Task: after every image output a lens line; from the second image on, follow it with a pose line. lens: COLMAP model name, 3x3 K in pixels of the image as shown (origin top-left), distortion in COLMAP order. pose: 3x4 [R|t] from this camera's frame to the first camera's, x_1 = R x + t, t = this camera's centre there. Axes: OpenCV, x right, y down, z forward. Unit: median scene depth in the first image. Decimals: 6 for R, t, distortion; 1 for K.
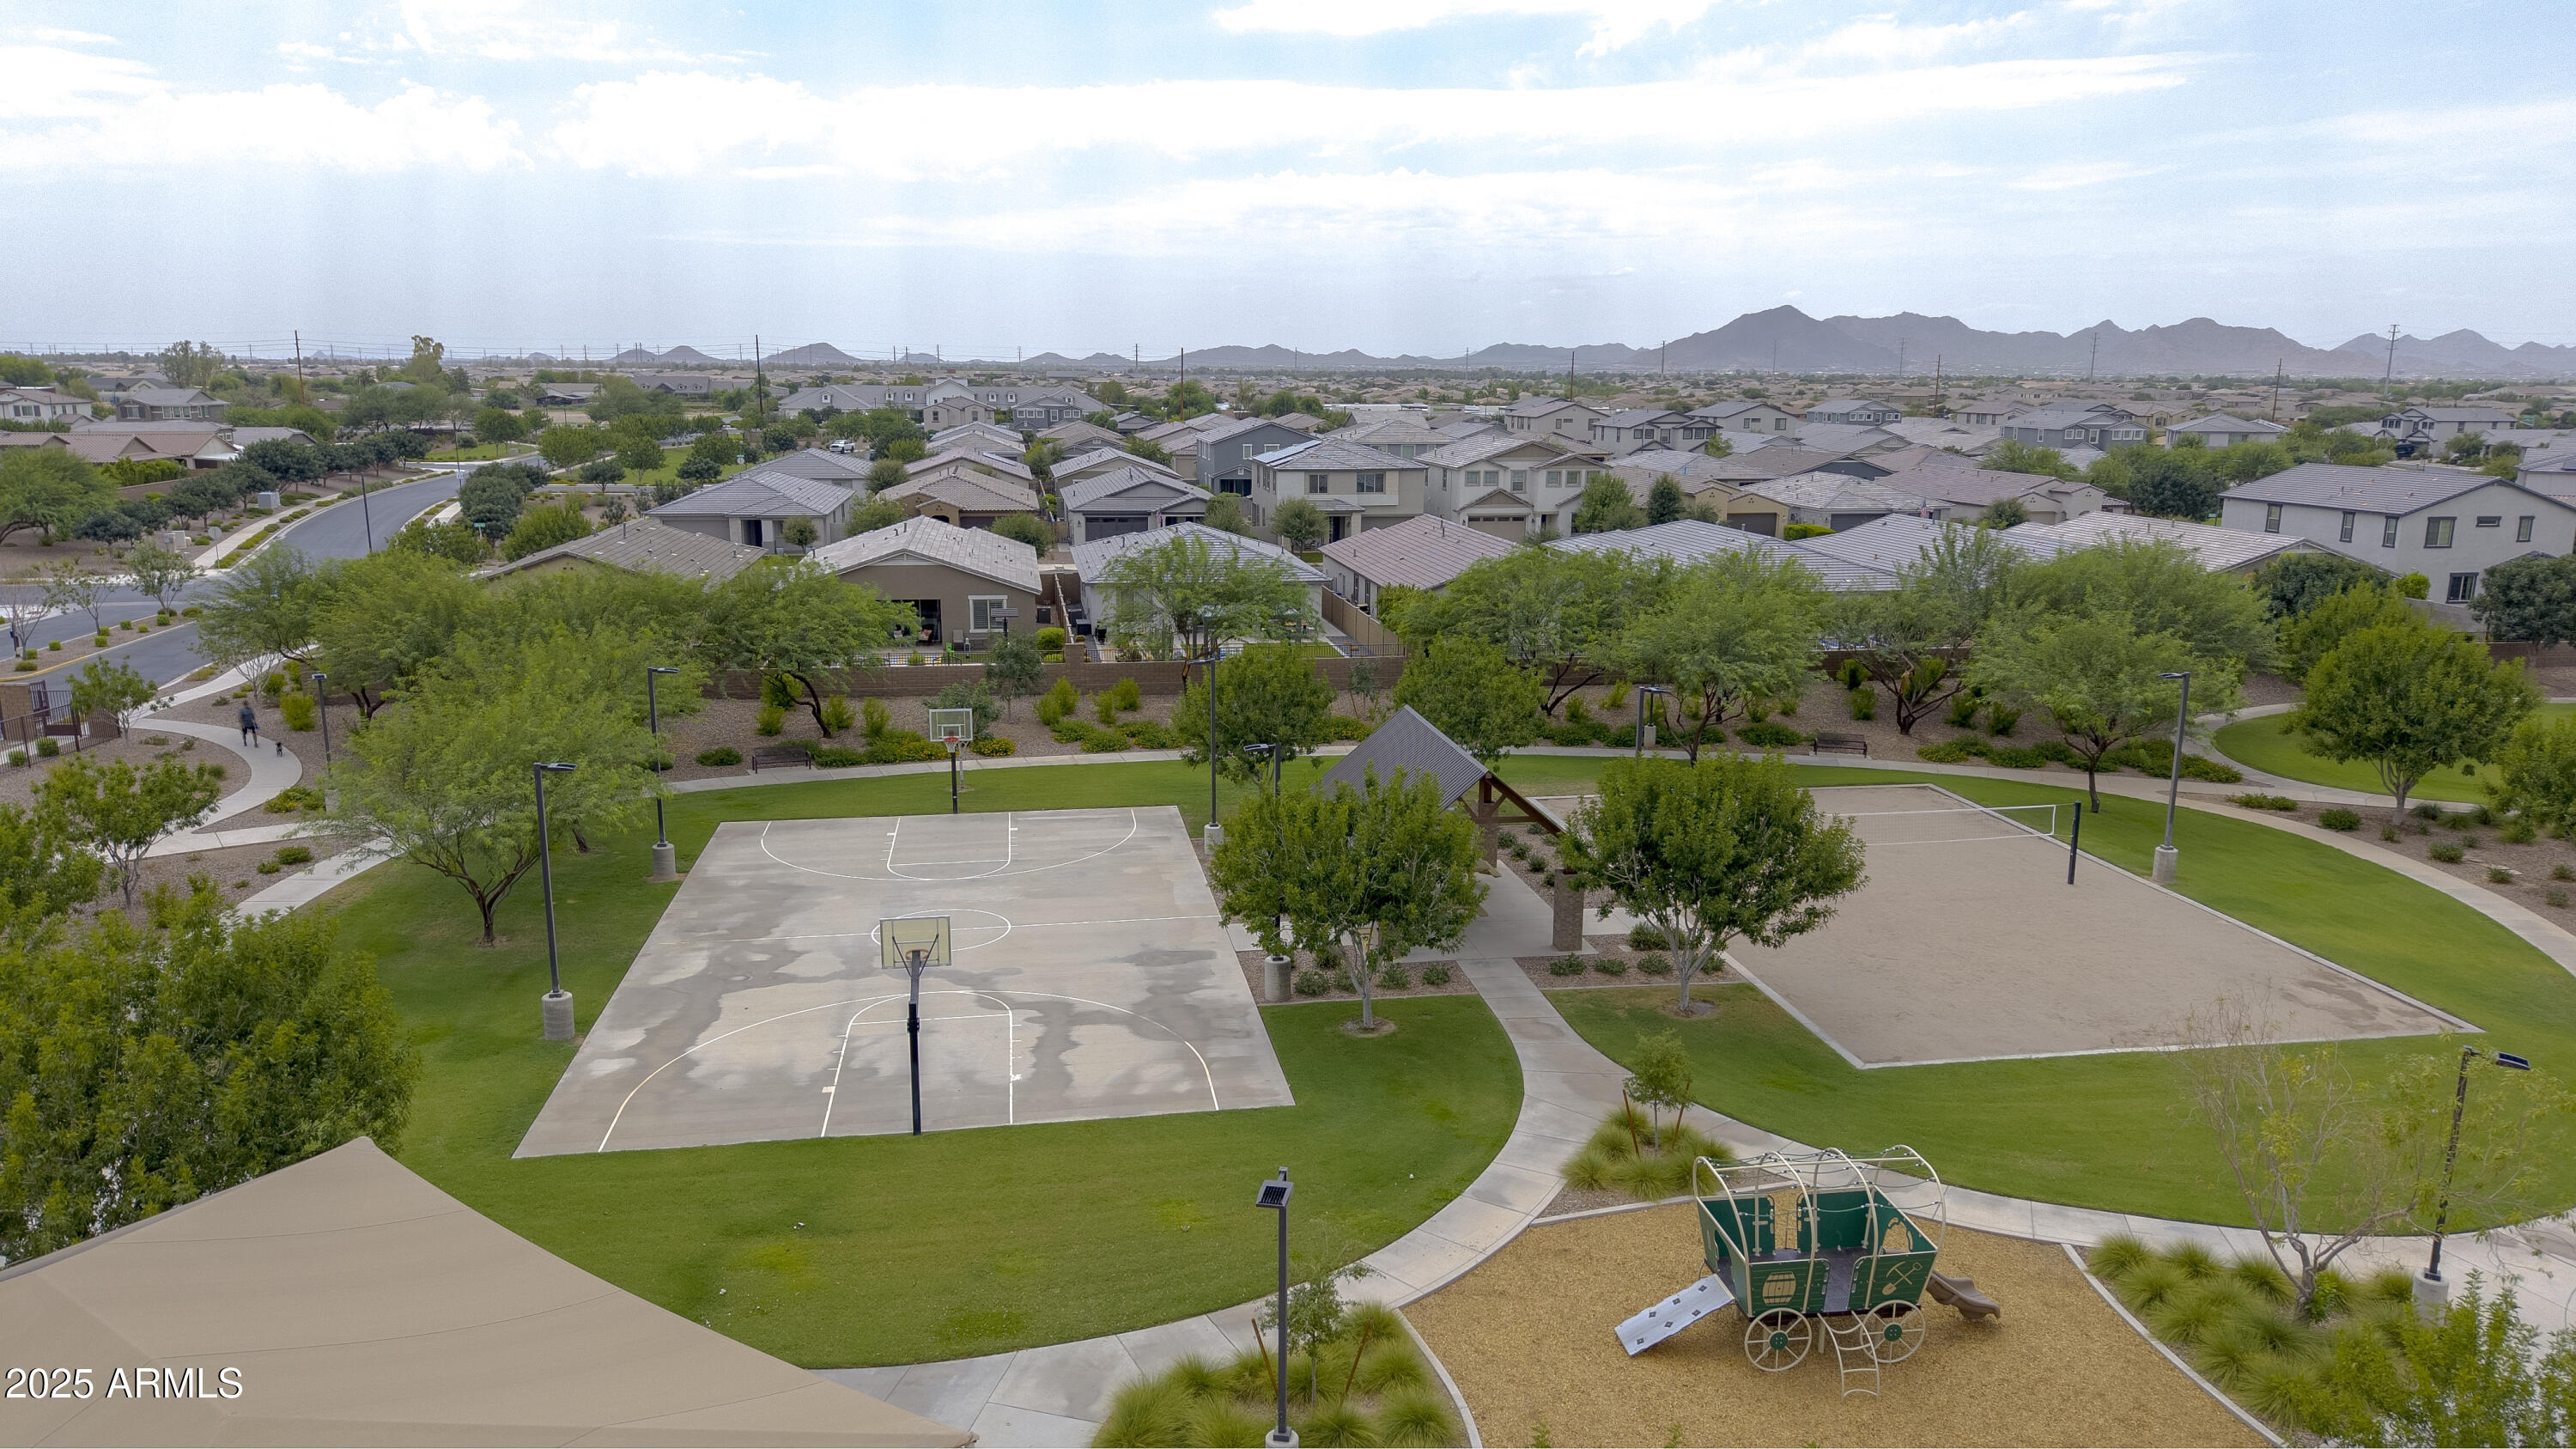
lens RADIAL K [[1726.8, 0, 1286.6], [0, 1726.8, 724.8], [0, 0, 1]] dist [-0.001180, -0.007242]
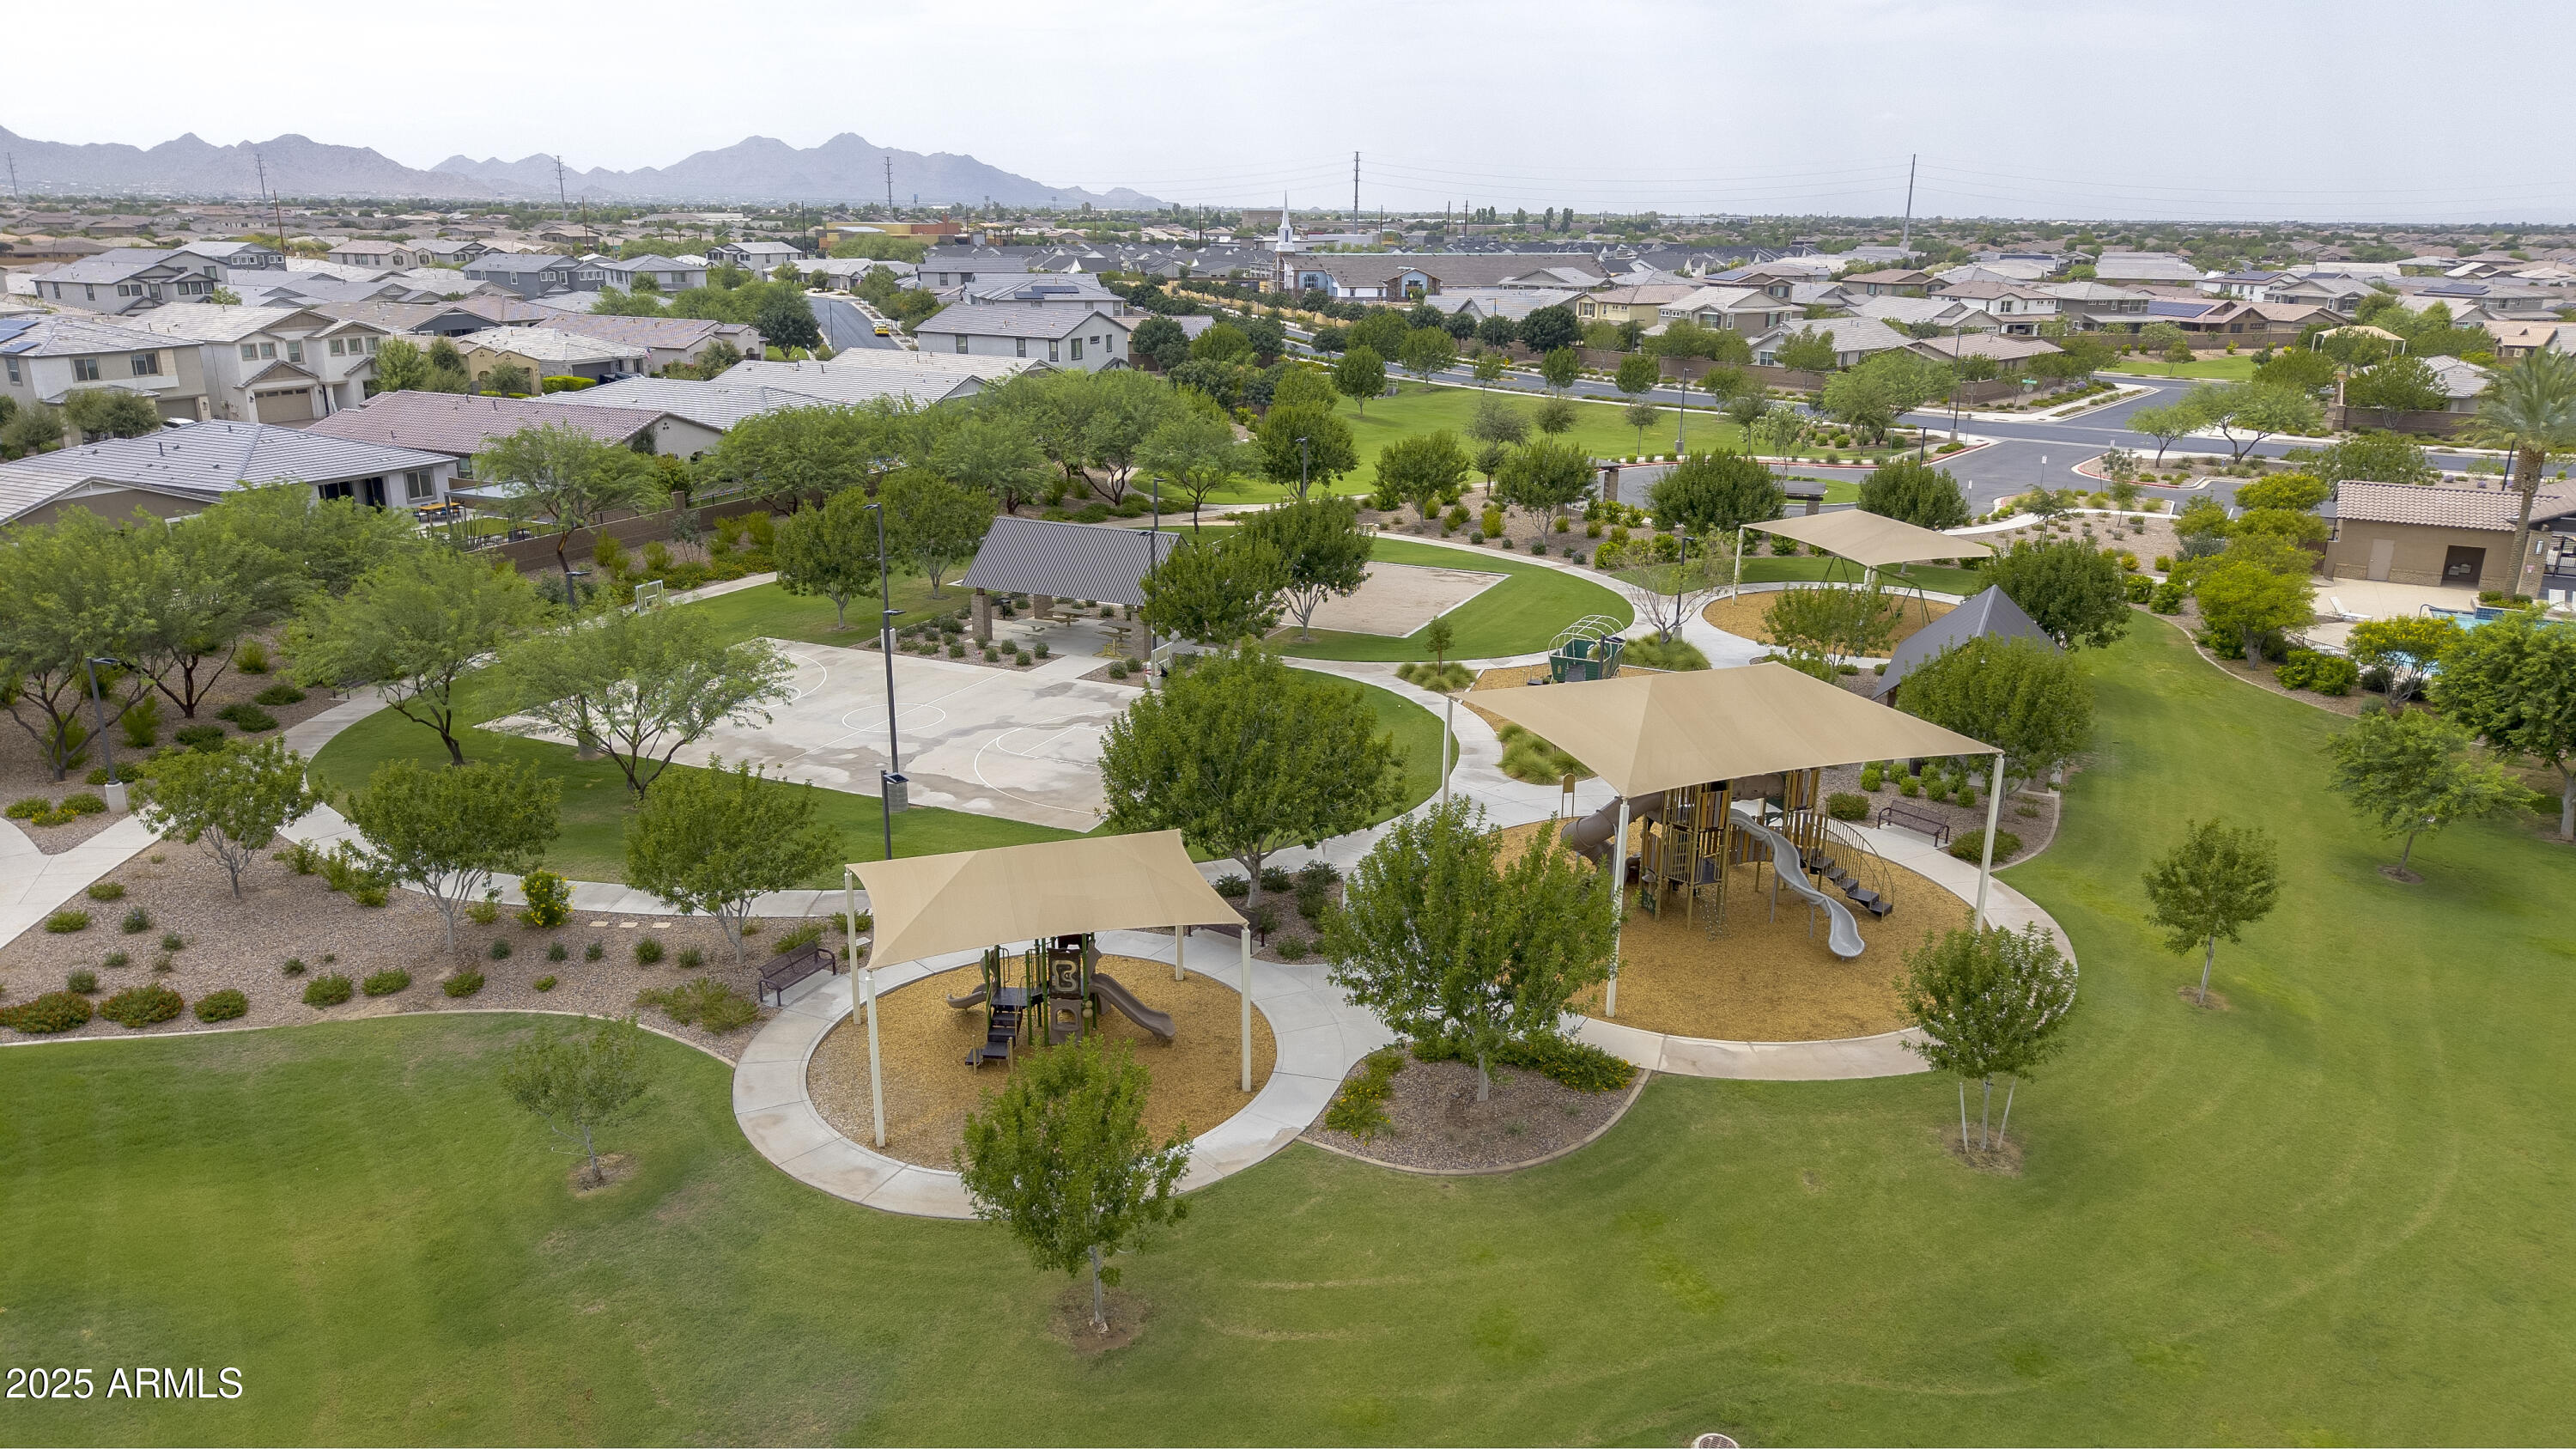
lens RADIAL K [[1726.8, 0, 1289.8], [0, 1726.8, 725.5], [0, 0, 1]] dist [-0.001180, -0.007242]
pose [[0.558078, -0.233125, 0.796368, -0.378563], [0.153930, 0.972152, 0.176712, -0.022466], [-0.815386, 0.023965, 0.578421, -0.012583]]
